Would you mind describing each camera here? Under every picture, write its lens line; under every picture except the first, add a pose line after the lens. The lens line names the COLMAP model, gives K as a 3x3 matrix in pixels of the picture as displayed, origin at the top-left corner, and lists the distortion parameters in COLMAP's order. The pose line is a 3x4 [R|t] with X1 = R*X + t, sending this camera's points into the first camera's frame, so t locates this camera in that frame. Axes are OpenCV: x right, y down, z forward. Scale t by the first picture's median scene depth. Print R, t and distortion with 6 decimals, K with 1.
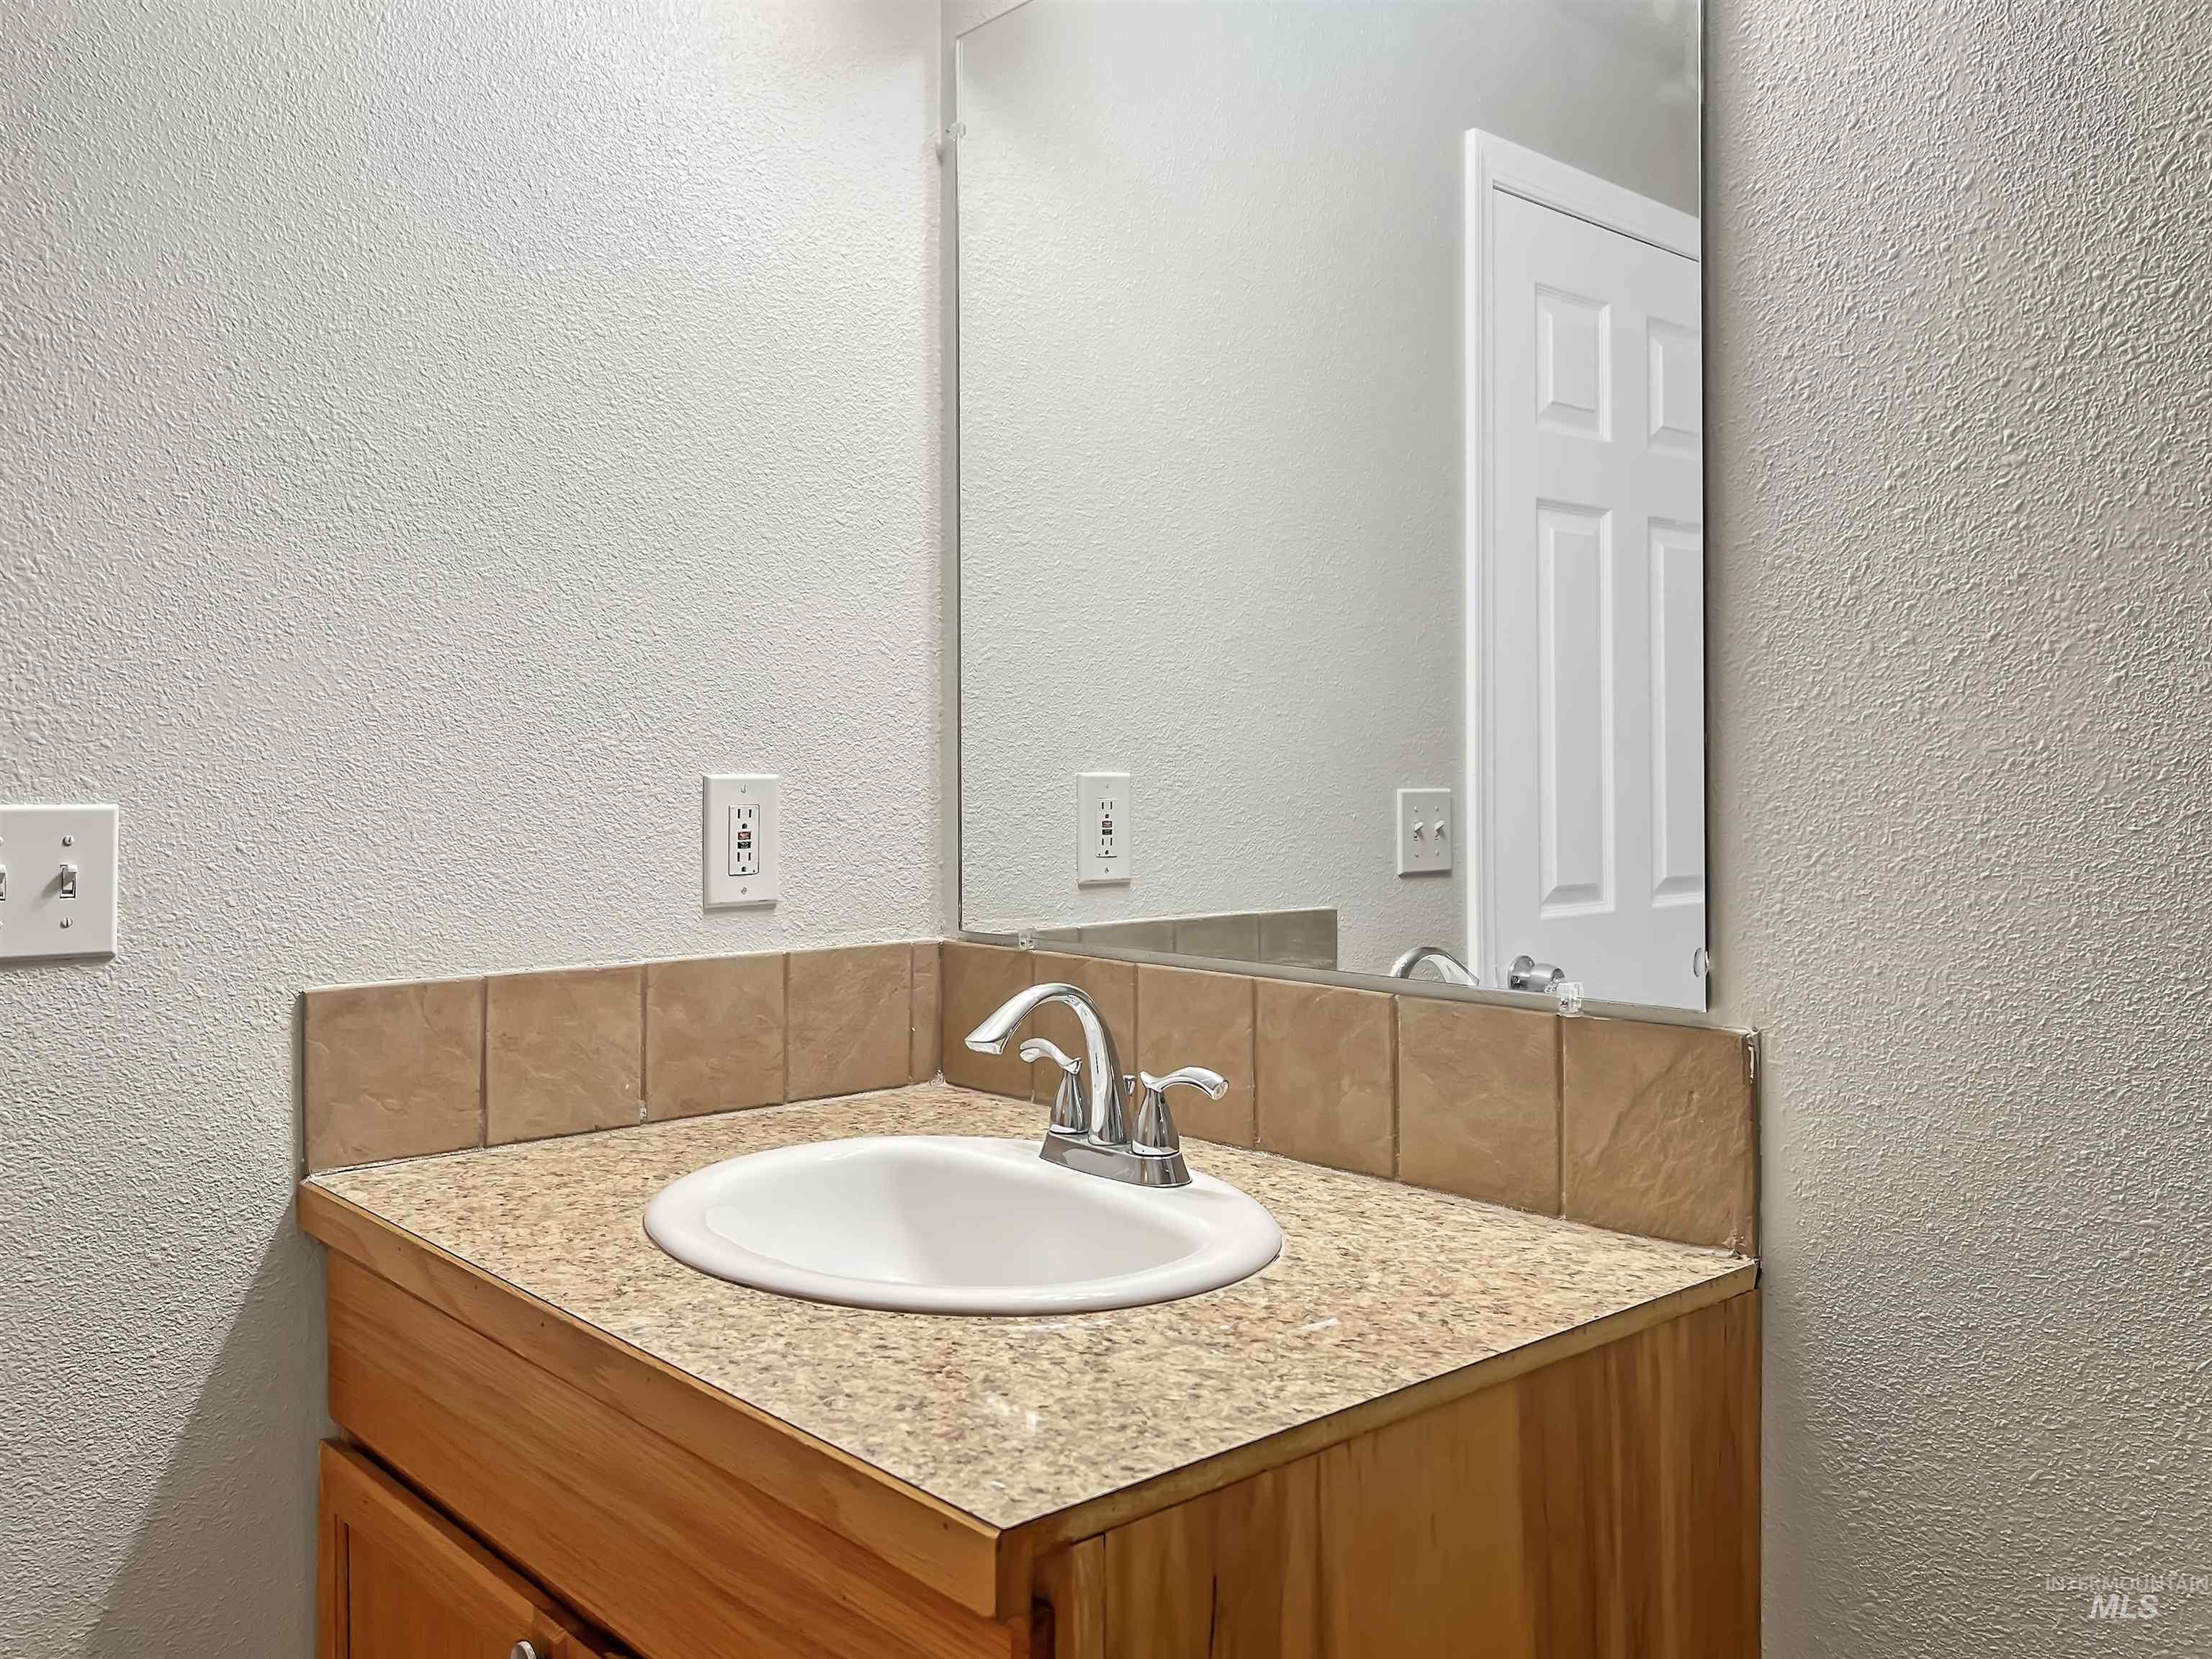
lens RADIAL K [[1838.7, 0, 1104.7], [0, 1838.7, 818.2], [0, 0, 1]] dist [-0.001661, -0.005172]
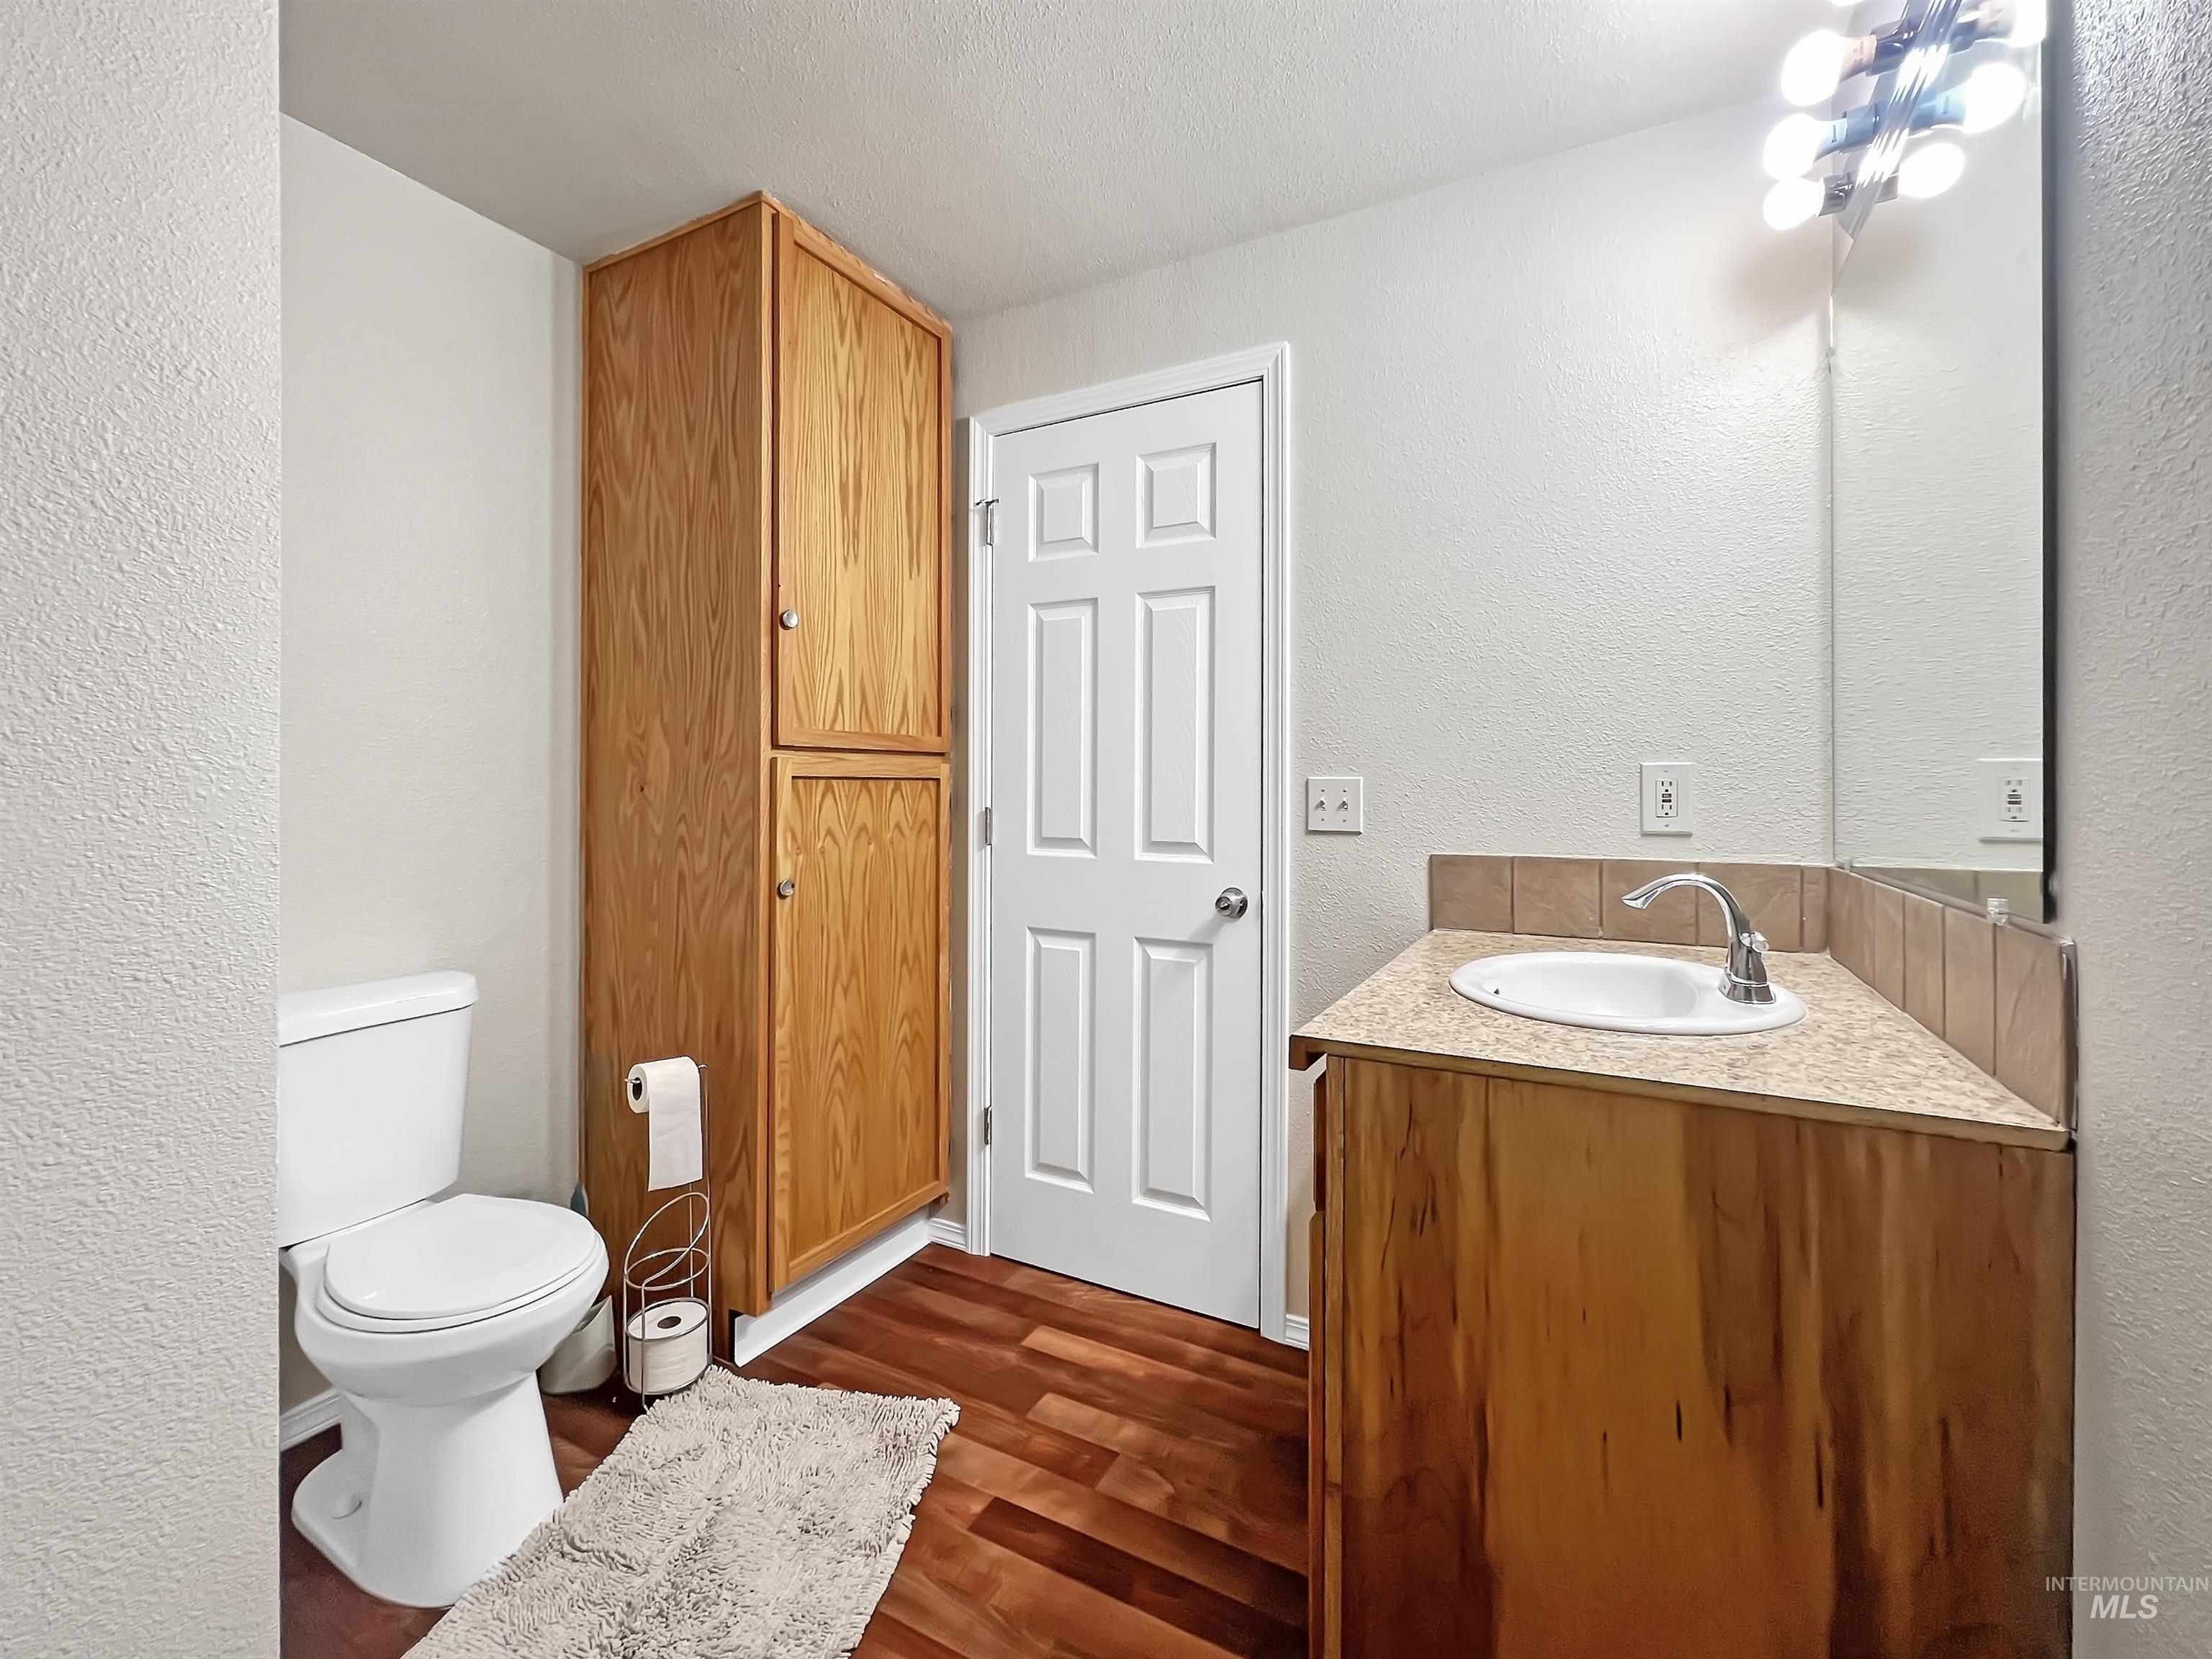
lens RADIAL K [[947.4, 0, 1104.6], [0, 947.4, 836.4], [0, 0, 1]] dist [-0.001546, 0.000143]
pose [[0.347197, 0.047233, -0.936602, 0.558083], [-0.029051, 0.998793, 0.039600, 0.031951], [0.937342, 0.013460, 0.348150, 0.145055]]
